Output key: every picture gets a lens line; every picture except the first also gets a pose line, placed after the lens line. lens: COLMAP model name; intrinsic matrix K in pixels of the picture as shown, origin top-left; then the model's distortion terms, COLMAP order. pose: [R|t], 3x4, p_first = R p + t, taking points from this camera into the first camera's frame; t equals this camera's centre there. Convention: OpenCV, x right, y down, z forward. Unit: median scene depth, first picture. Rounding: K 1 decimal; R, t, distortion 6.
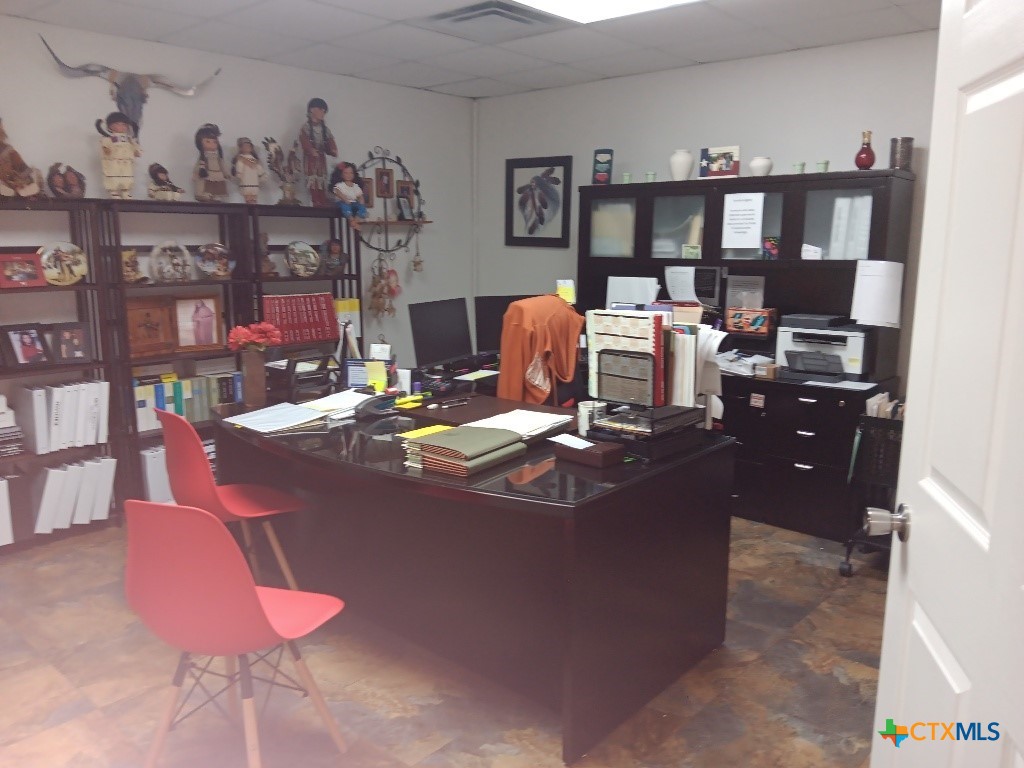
lens RADIAL K [[810.6, 0, 523.0], [0, 810.6, 404.9], [0, 0, 1]] dist [0.021523, -0.019098]
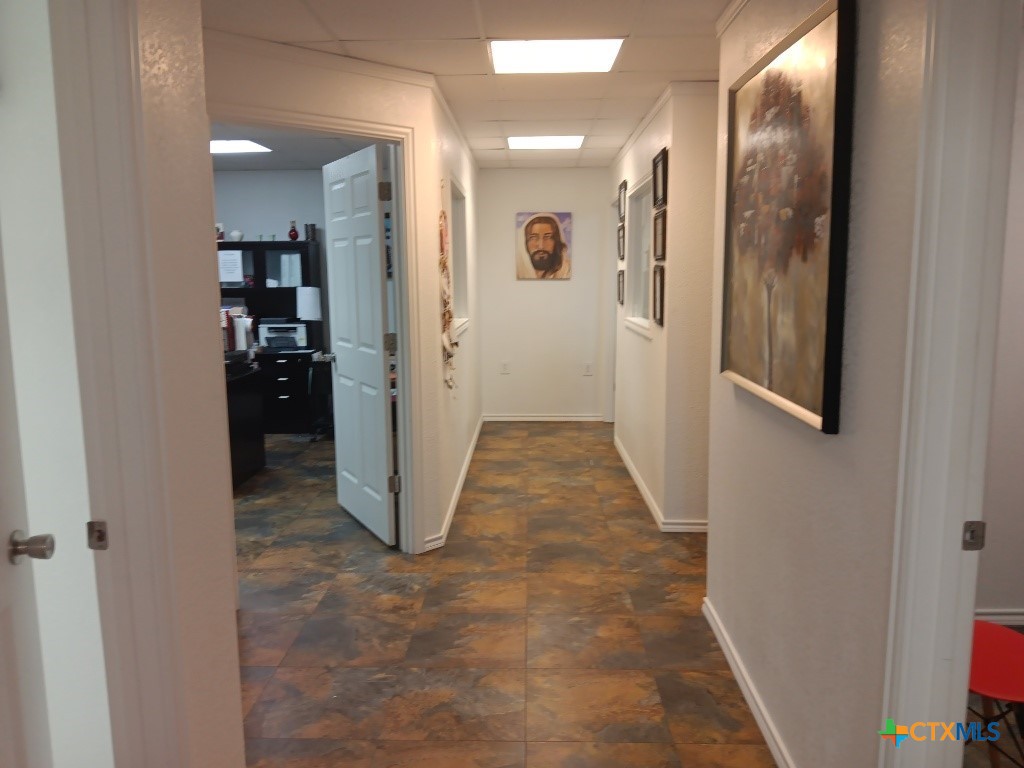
lens RADIAL K [[810.6, 0, 512.2], [0, 810.6, 383.9], [0, 0, 1]] dist [0.021523, -0.019098]
pose [[0.780717, -0.095089, 0.617608, -0.387270], [0.134894, 0.990697, -0.017988, 0.147876], [-0.610151, 0.097356, 0.786281, -0.773738]]
